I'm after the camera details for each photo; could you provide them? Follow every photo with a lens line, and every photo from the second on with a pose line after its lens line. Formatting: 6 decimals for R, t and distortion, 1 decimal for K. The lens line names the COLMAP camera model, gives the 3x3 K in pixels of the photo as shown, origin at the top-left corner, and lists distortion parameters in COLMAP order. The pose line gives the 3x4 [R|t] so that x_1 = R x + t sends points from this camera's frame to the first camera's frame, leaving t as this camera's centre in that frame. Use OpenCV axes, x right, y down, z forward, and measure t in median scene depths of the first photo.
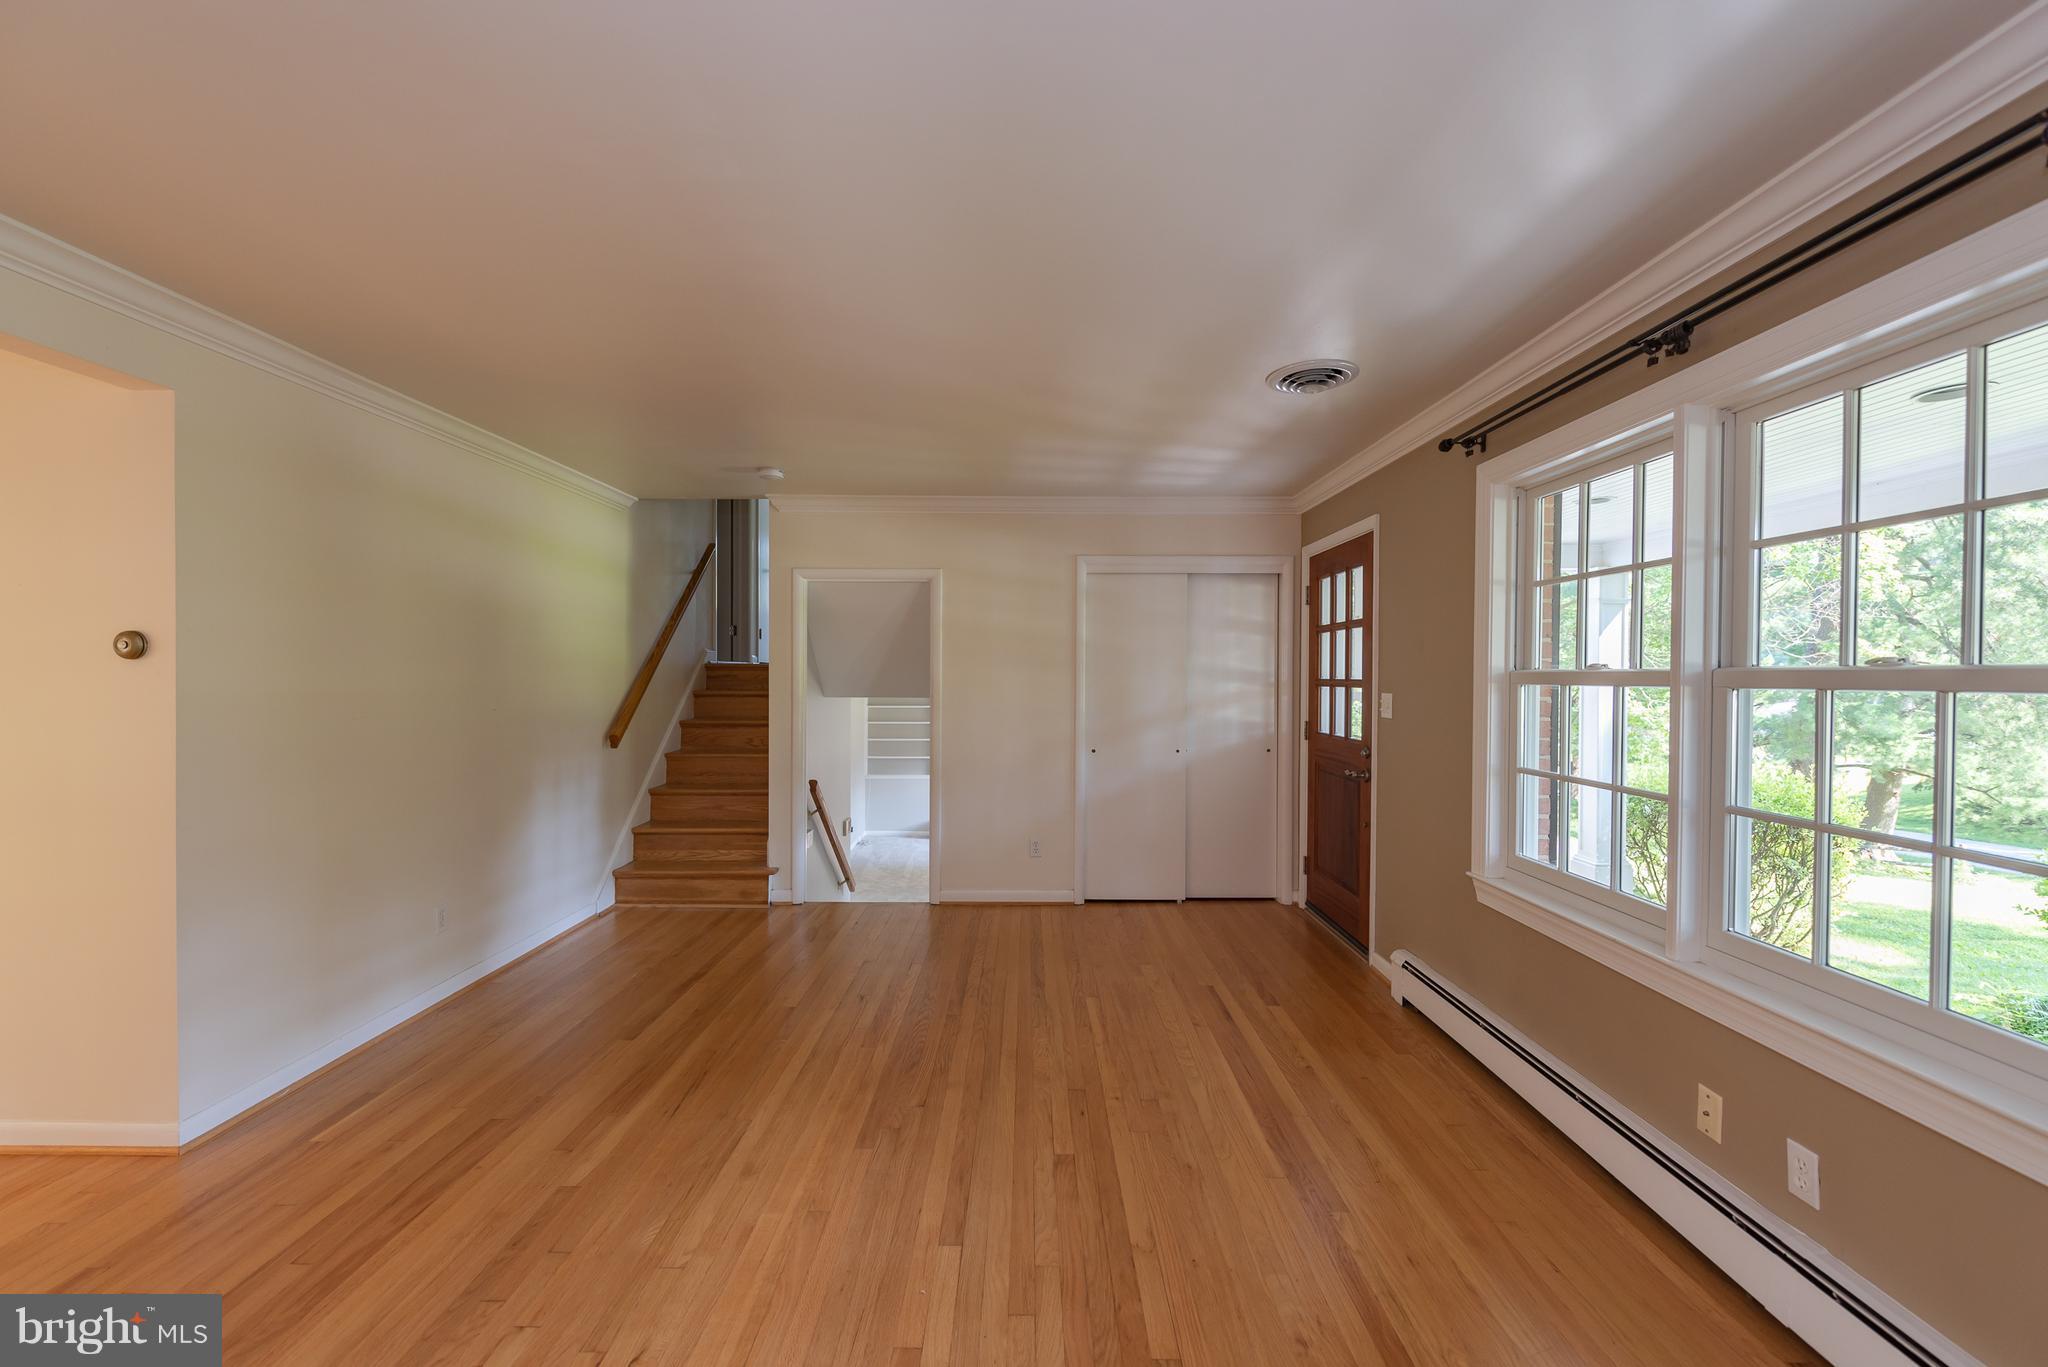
lens RADIAL K [[822.8, 0, 1024.7], [0, 822.8, 692.3], [0, 0, 1]] dist [0.007626, -0.002565]
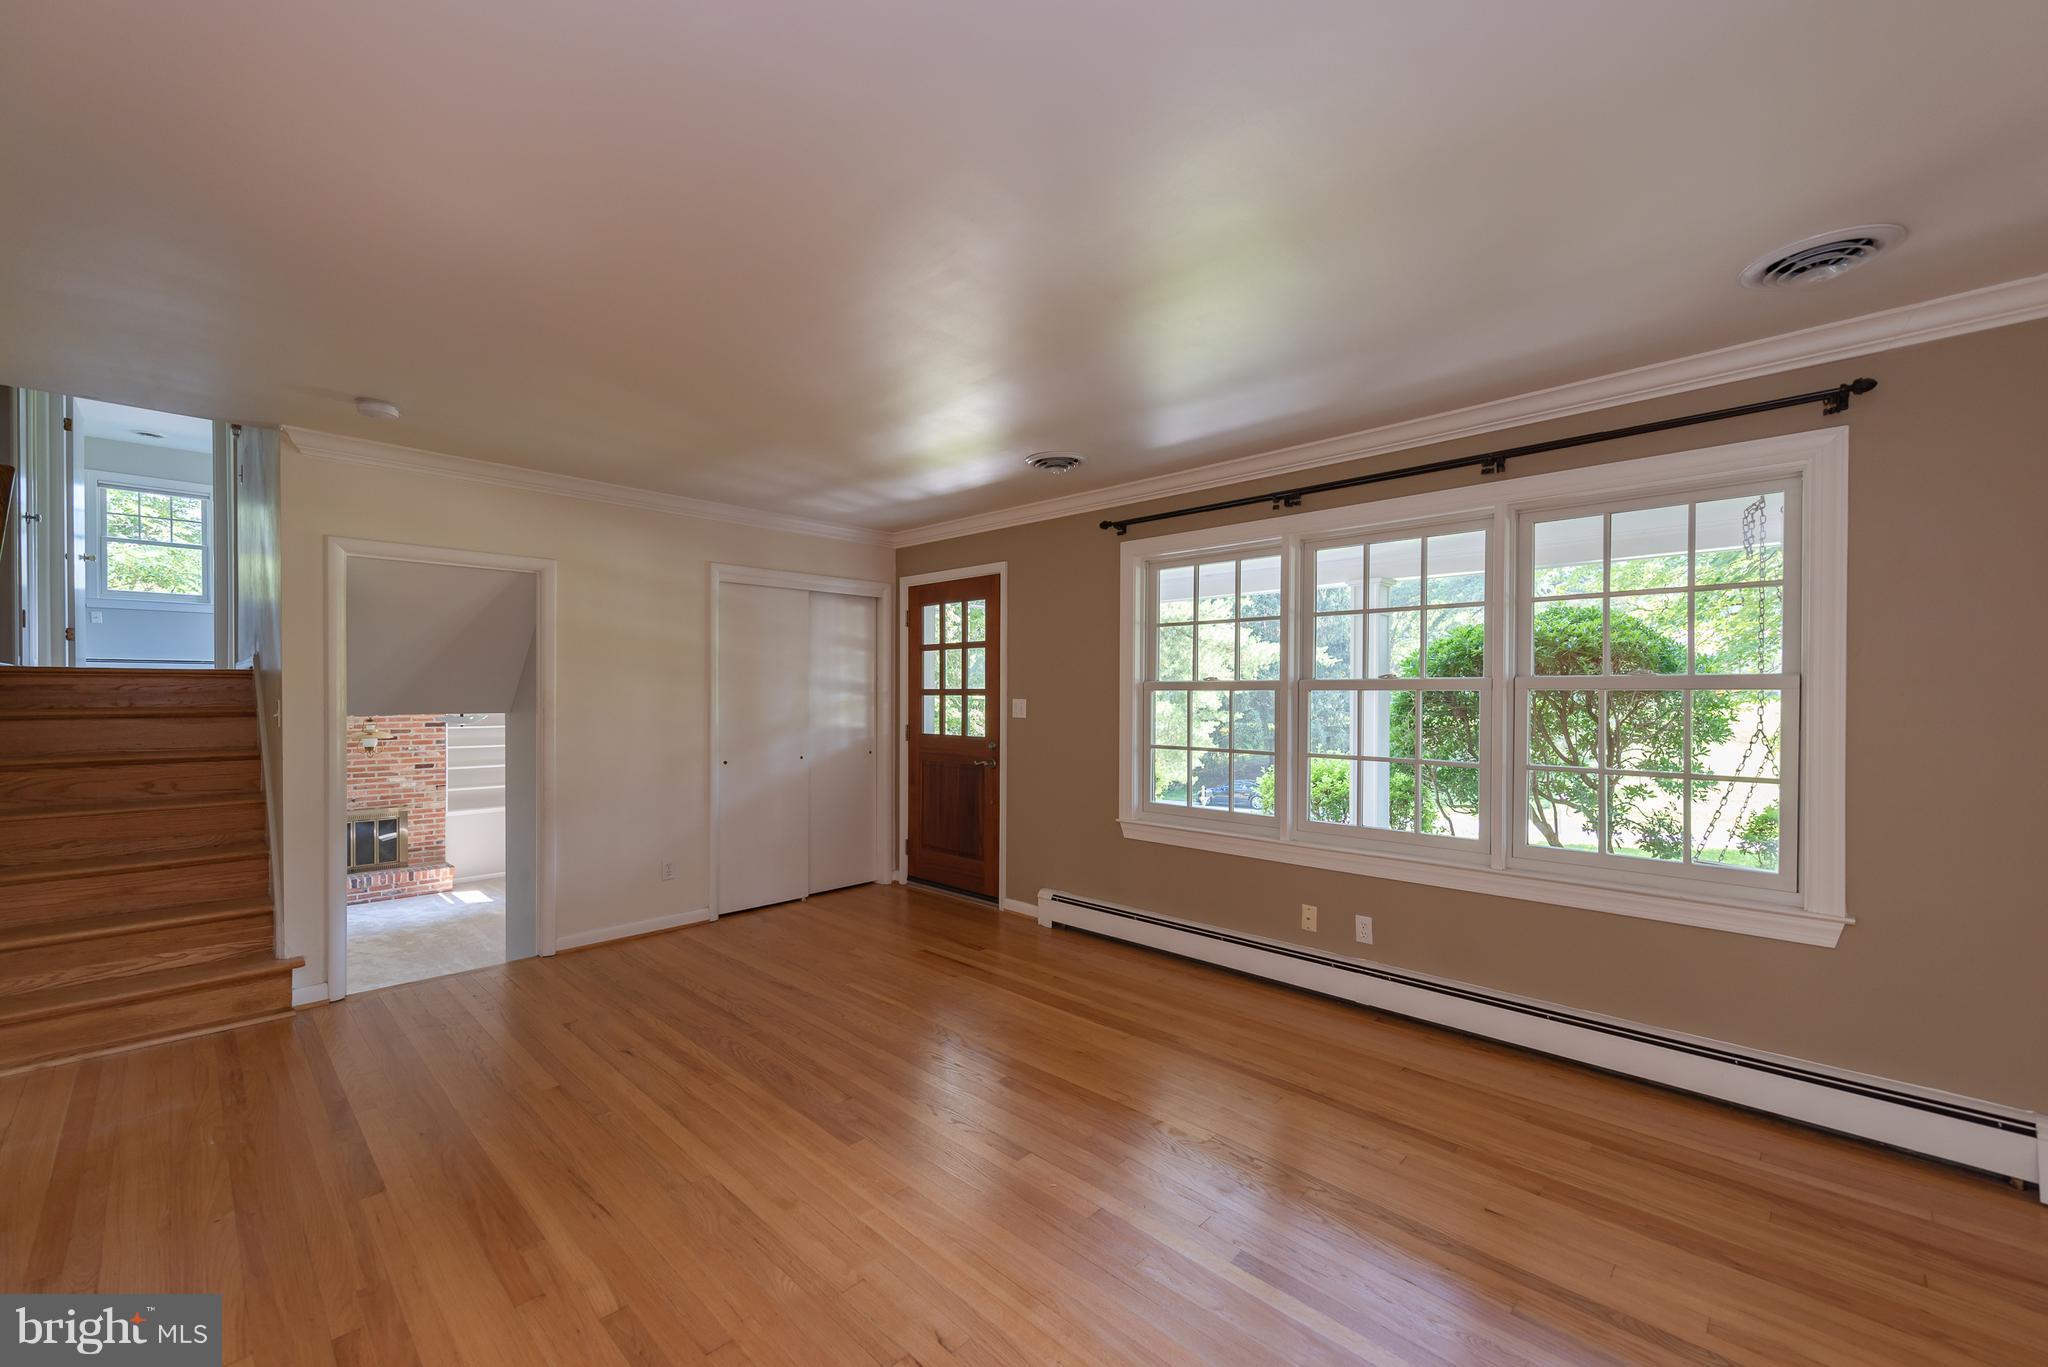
lens RADIAL K [[822.8, 0, 1020.1], [0, 822.8, 700.1], [0, 0, 1]] dist [0.007626, -0.002565]
pose [[0.698242, -0.009743, 0.715796, -0.510902], [0.015281, 0.999882, -0.001296, 0.005258], [-0.715699, 0.011843, 0.698308, 0.087624]]
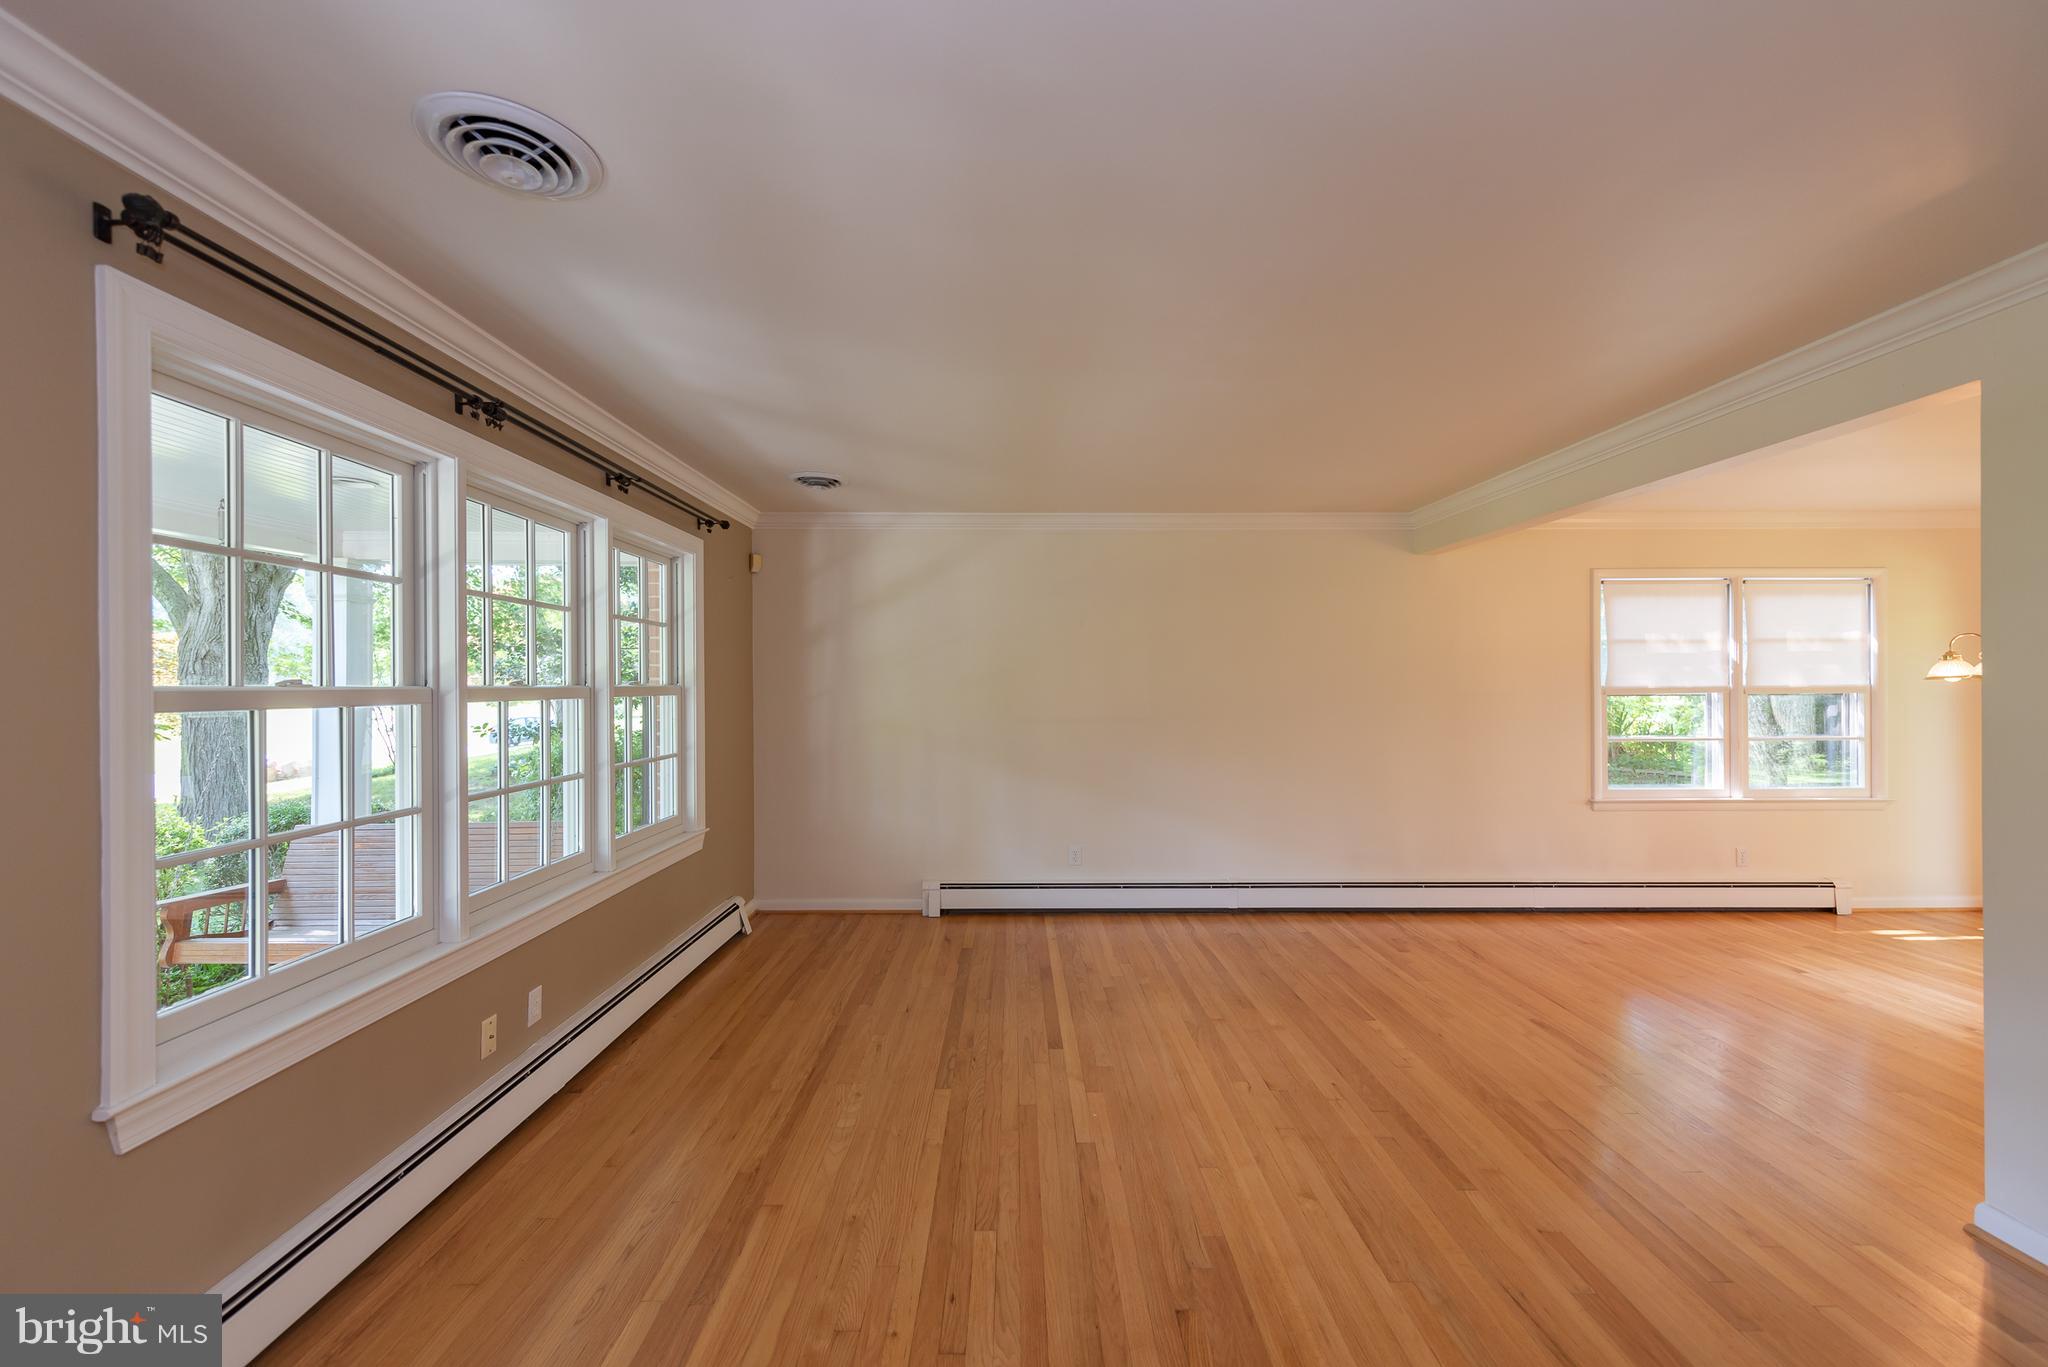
lens RADIAL K [[813.4, 0, 1018.0], [0, 813.4, 694.1], [0, 0, 1]] dist [0.014779, -0.003300]
pose [[-0.999966, -0.001472, -0.008122, 0.013582], [-0.001723, 0.999520, 0.030940, -0.031632], [0.008073, 0.030953, -0.999488, 1.210143]]
